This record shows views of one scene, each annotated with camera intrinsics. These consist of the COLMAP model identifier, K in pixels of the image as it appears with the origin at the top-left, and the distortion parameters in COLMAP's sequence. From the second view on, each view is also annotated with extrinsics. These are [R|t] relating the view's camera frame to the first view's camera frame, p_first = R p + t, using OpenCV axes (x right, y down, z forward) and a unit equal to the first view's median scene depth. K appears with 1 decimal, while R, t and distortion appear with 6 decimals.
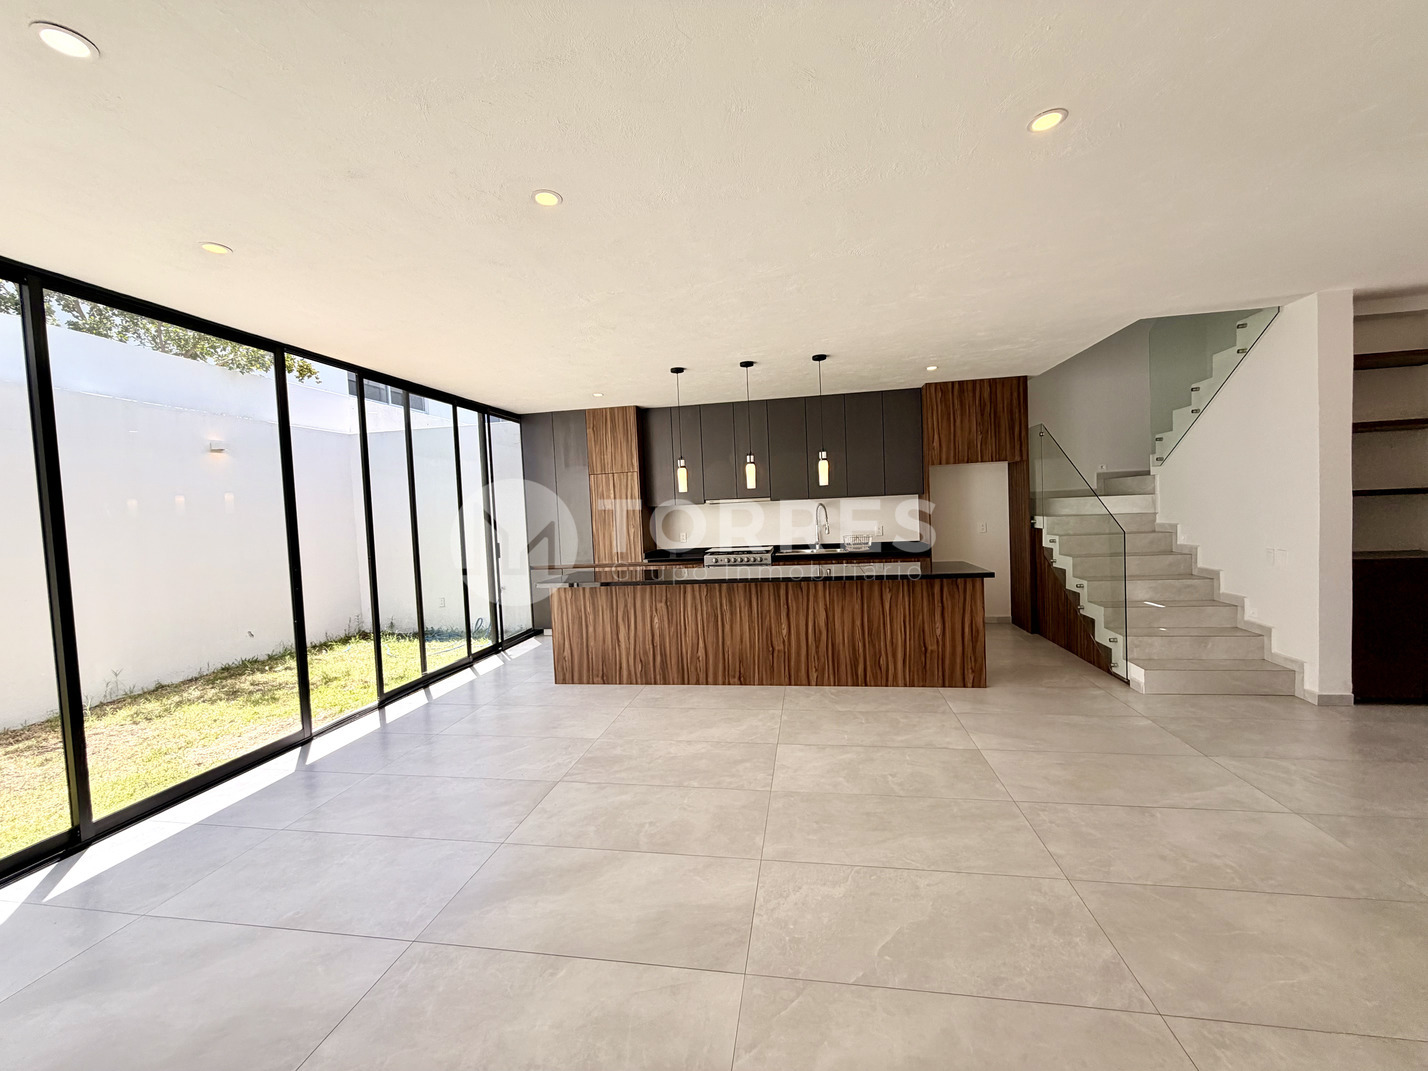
lens RADIAL K [[572.8, 0, 711.3], [0, 572.8, 531.7], [0, 0, 1]] dist [0.000863, 0.000645]
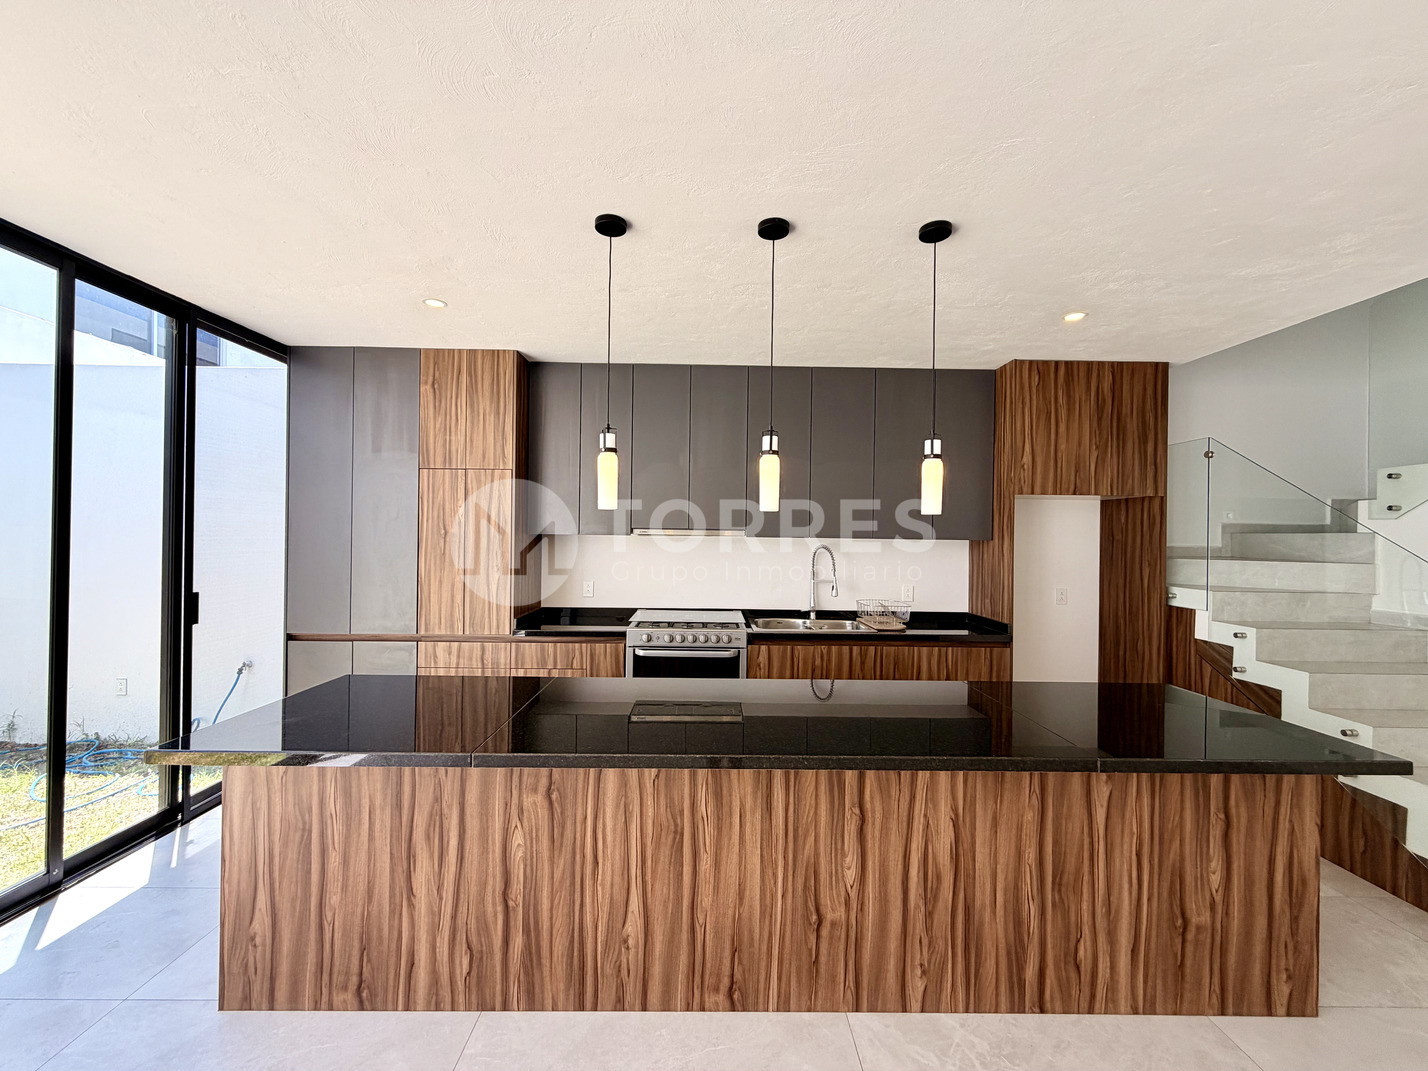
lens RADIAL K [[572.8, 0, 717.6], [0, 572.8, 532.5], [0, 0, 1]] dist [0.000863, 0.000645]
pose [[0.980513, 0.058517, 0.187538, -0.046860], [-0.049456, 0.997388, -0.052641, -0.033800], [-0.190128, 0.042340, 0.980846, 0.560165]]
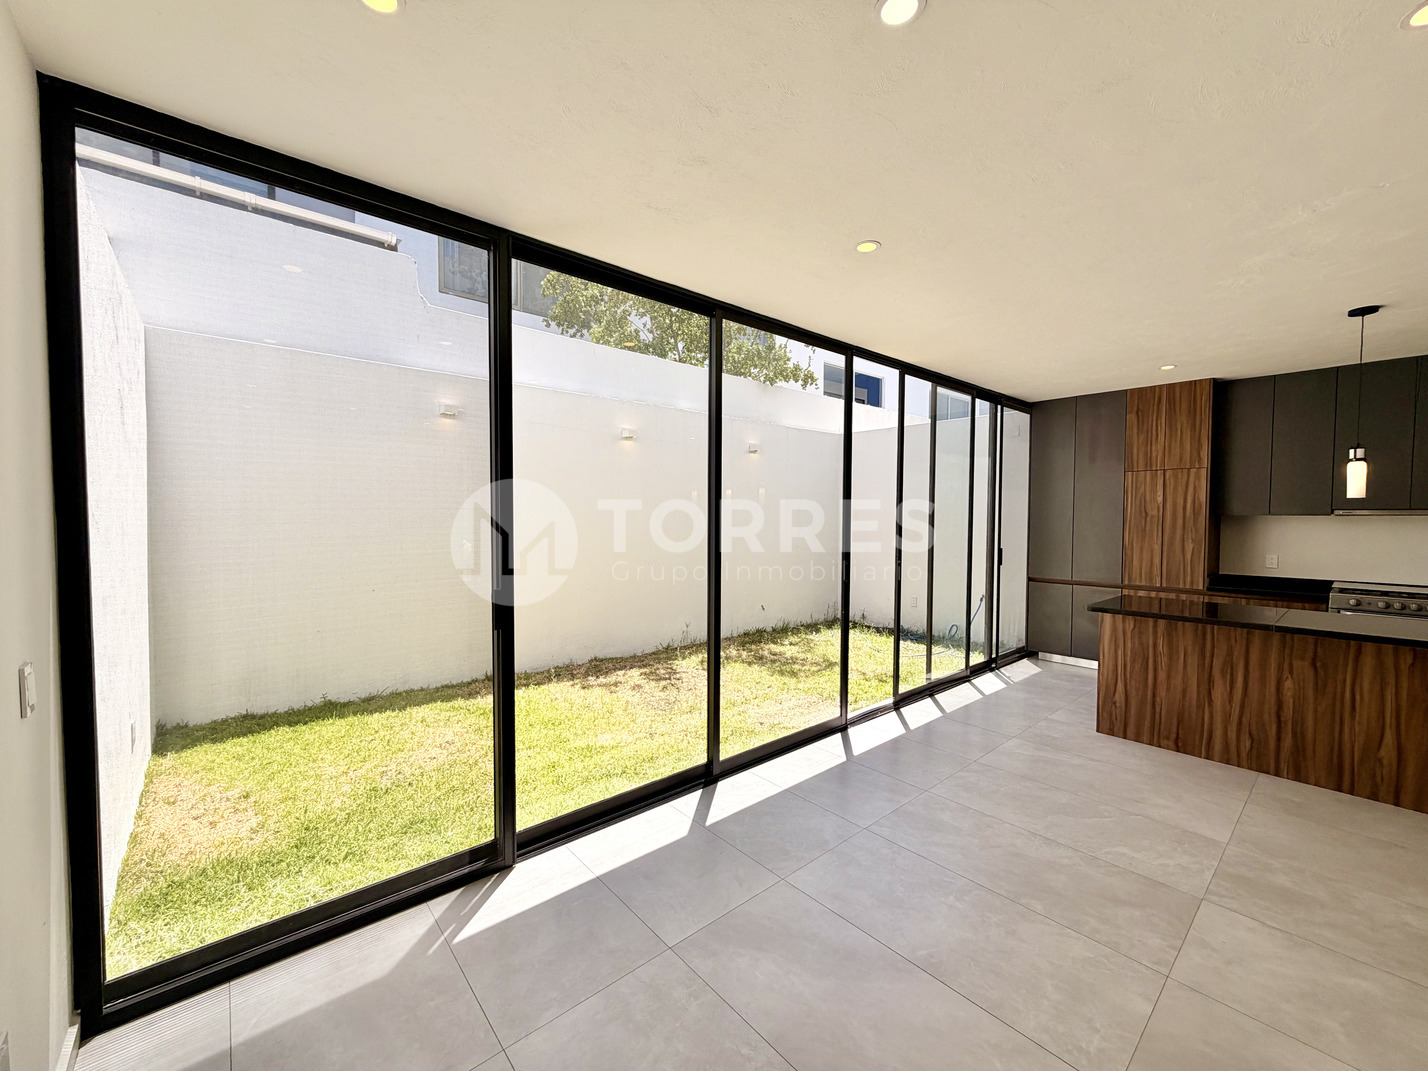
lens RADIAL K [[572.8, 0, 716.6], [0, 572.8, 535.0], [0, 0, 1]] dist [0.000863, 0.000645]
pose [[0.776278, 0.070598, -0.626425, -0.199030], [-0.065709, 0.997358, 0.030974, 0.000608], [0.626957, 0.017117, 0.778866, 0.034154]]
